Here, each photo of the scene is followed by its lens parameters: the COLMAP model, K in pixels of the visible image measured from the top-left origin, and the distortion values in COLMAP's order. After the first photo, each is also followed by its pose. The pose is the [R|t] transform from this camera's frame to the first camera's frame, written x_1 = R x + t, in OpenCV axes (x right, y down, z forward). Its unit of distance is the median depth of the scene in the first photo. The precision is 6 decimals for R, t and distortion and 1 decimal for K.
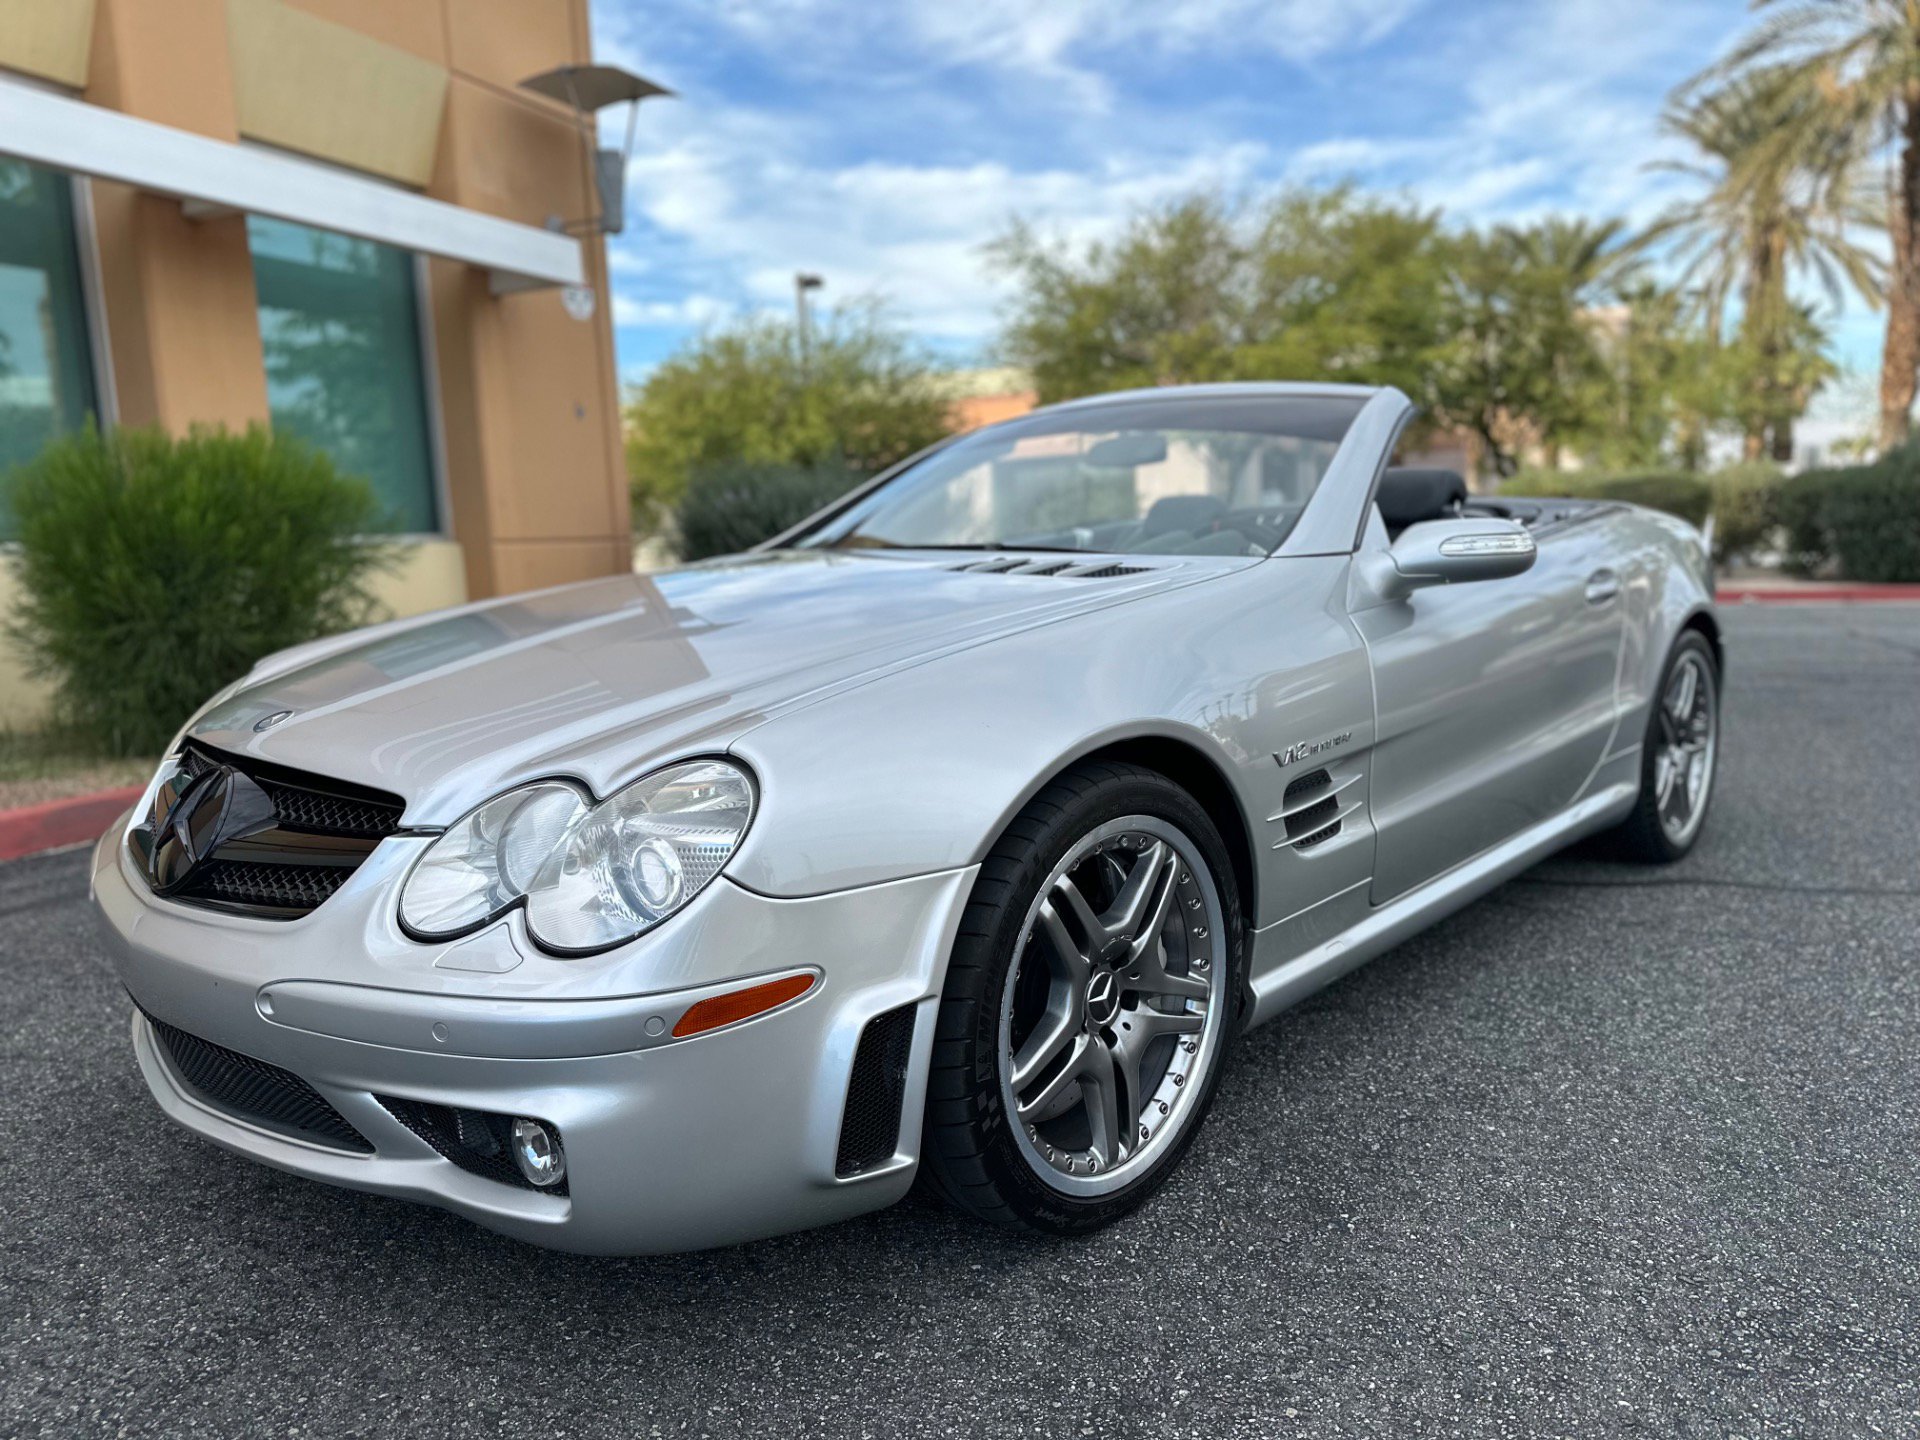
lens RADIAL K [[1400.1, 0, 955.2], [0, 1400.1, 717.9], [0, 0, 1]] dist [0.012014, -0.023954]
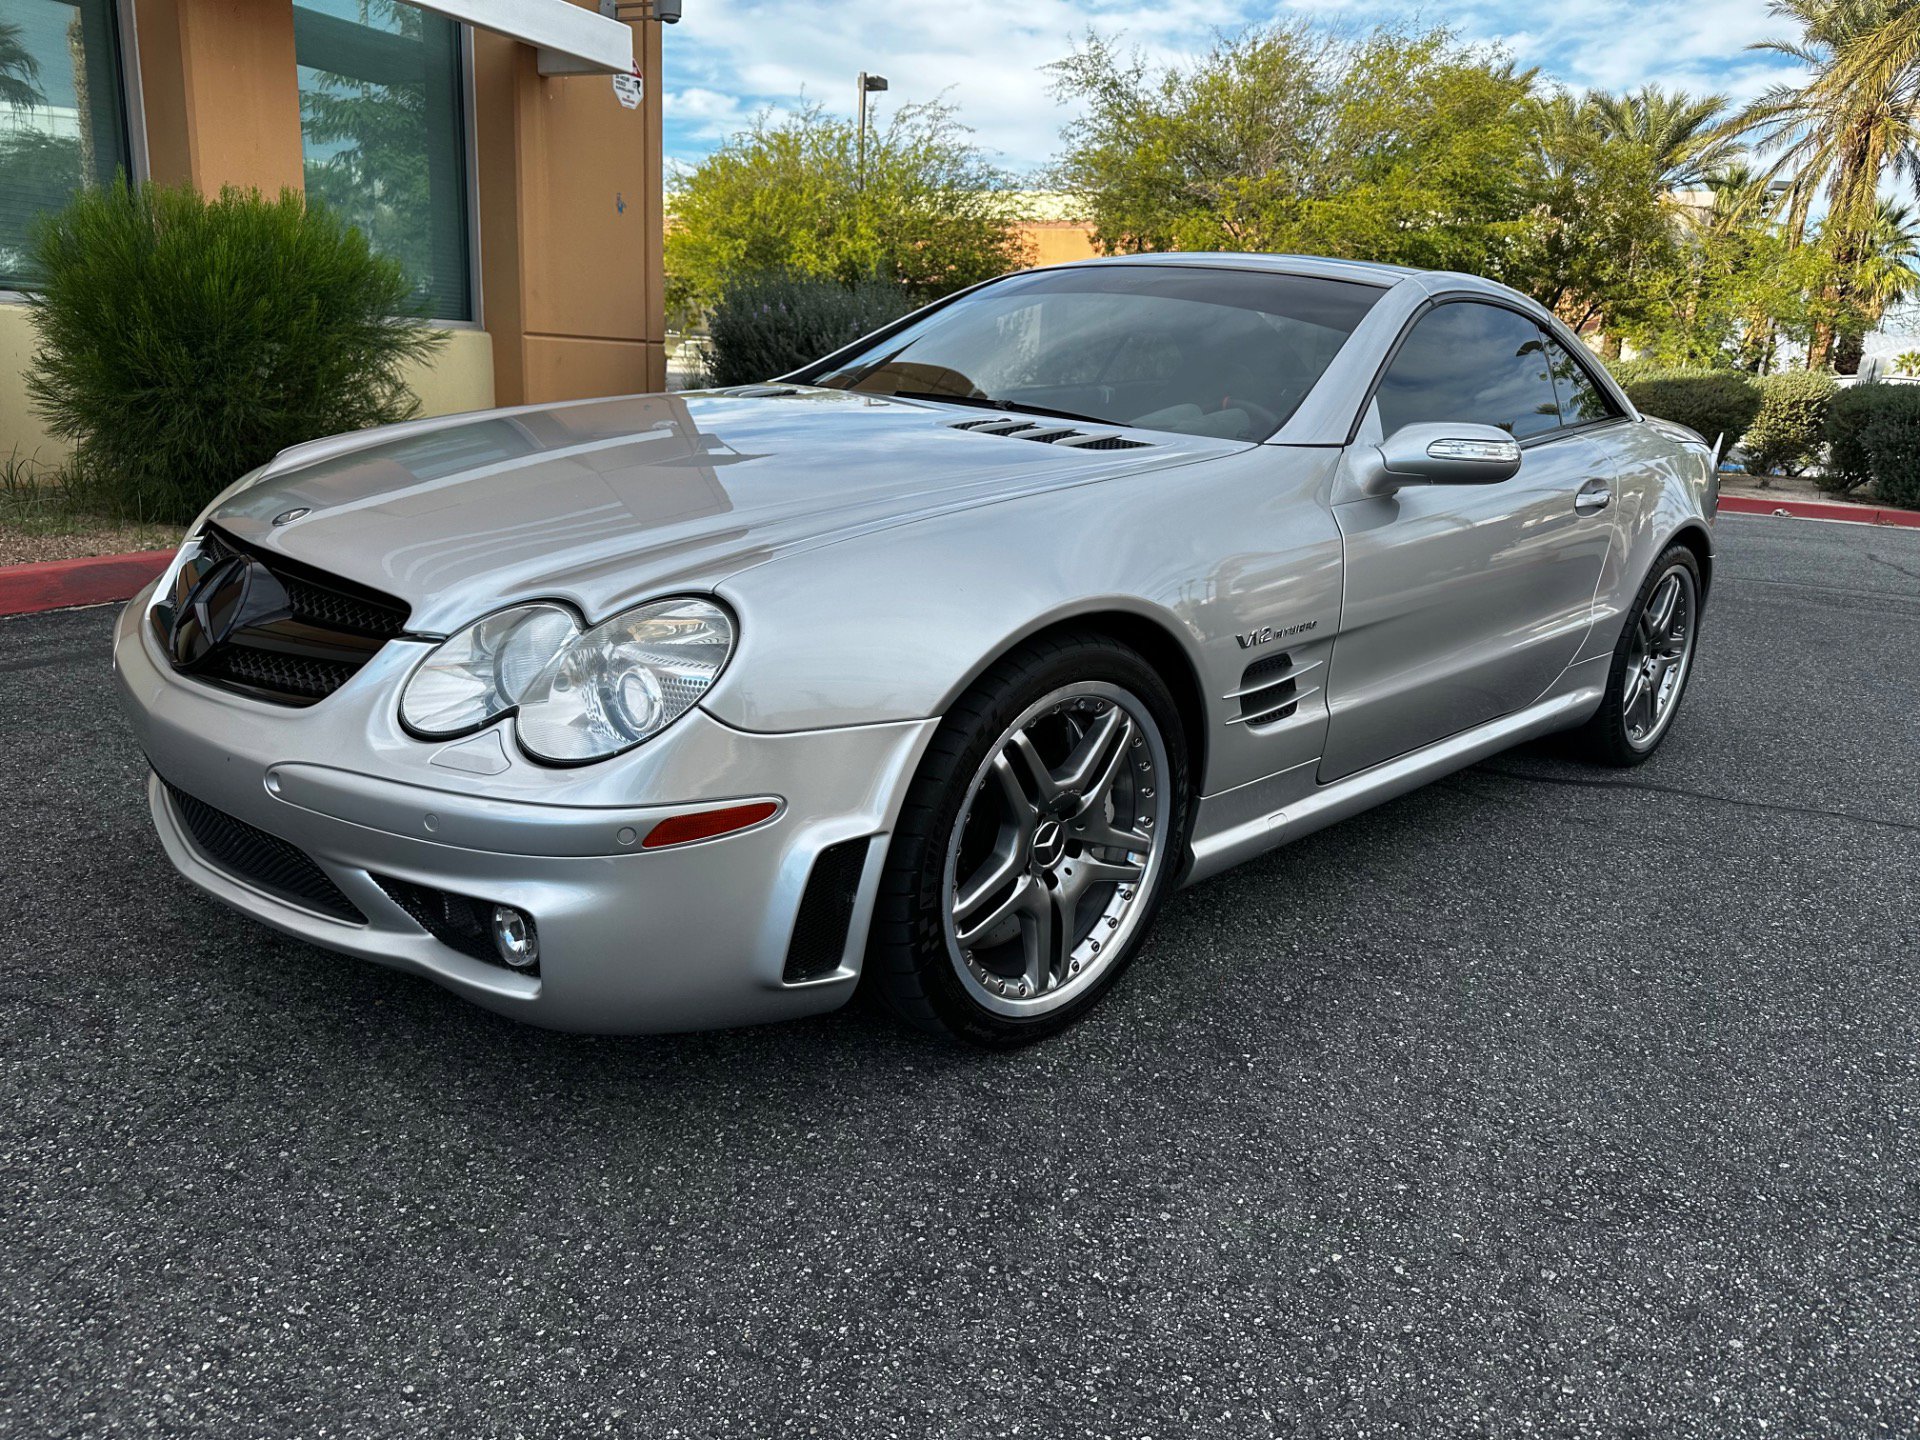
lens RADIAL K [[1400.1, 0, 990.2], [0, 1400.1, 716.3], [0, 0, 1]] dist [0.012014, -0.023954]
pose [[0.995496, 0.093678, 0.014593, 0.027890], [-0.094741, 0.988716, 0.116036, -0.015903], [-0.003559, -0.116896, 0.993138, -0.052665]]
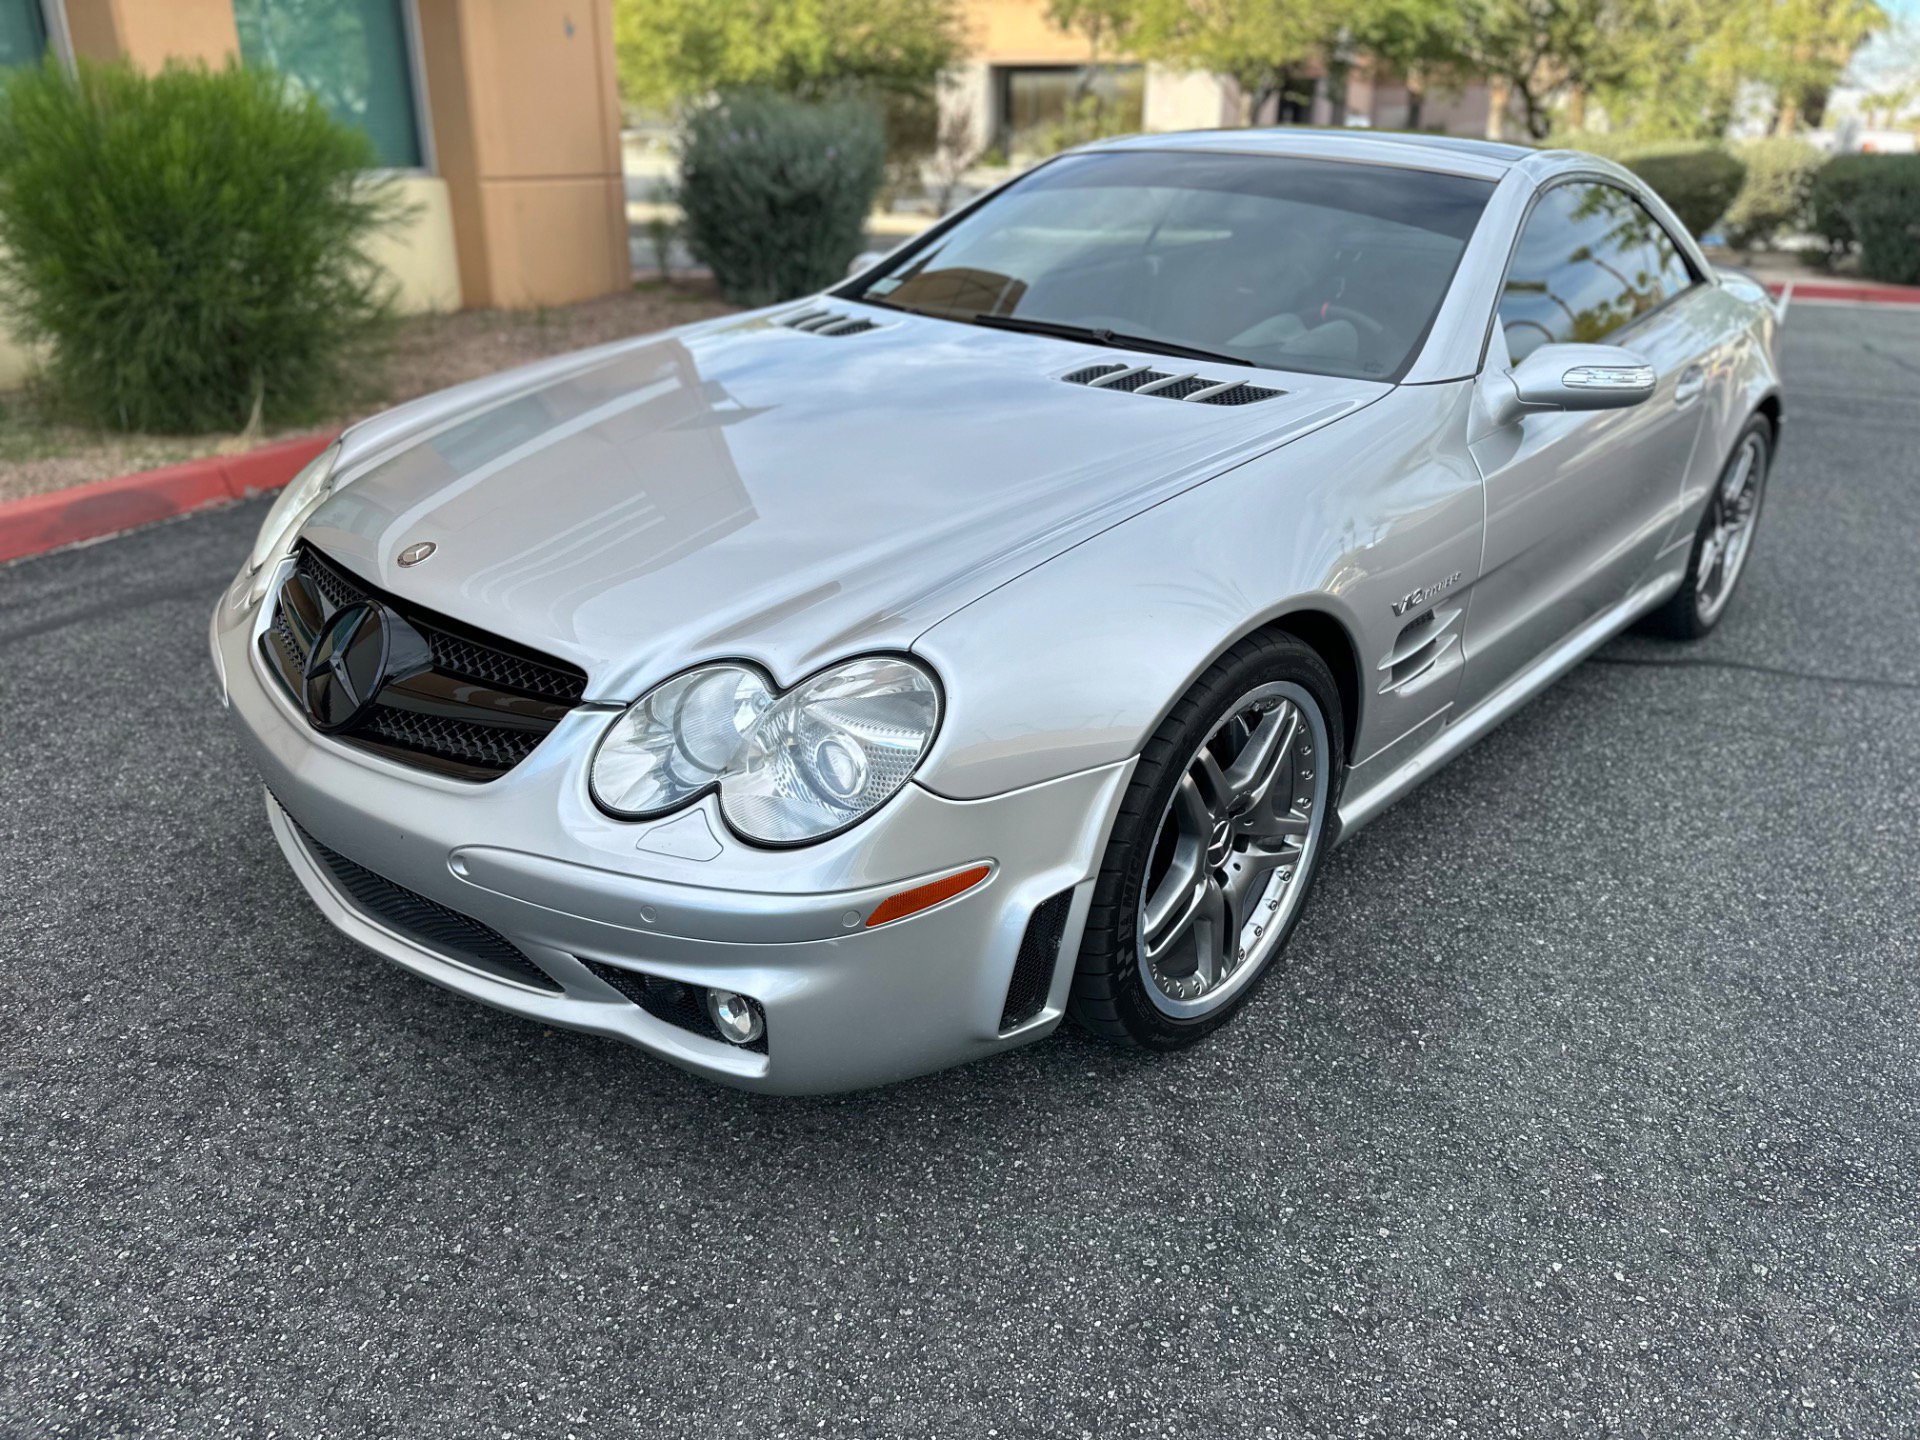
lens RADIAL K [[1400.1, 0, 990.2], [0, 1400.1, 717.3], [0, 0, 1]] dist [0.012014, -0.023954]
pose [[0.997756, 0.039530, 0.054032, -0.105569], [-0.052036, 0.965706, 0.254370, -0.124299], [-0.042124, -0.256611, 0.965596, 0.002738]]
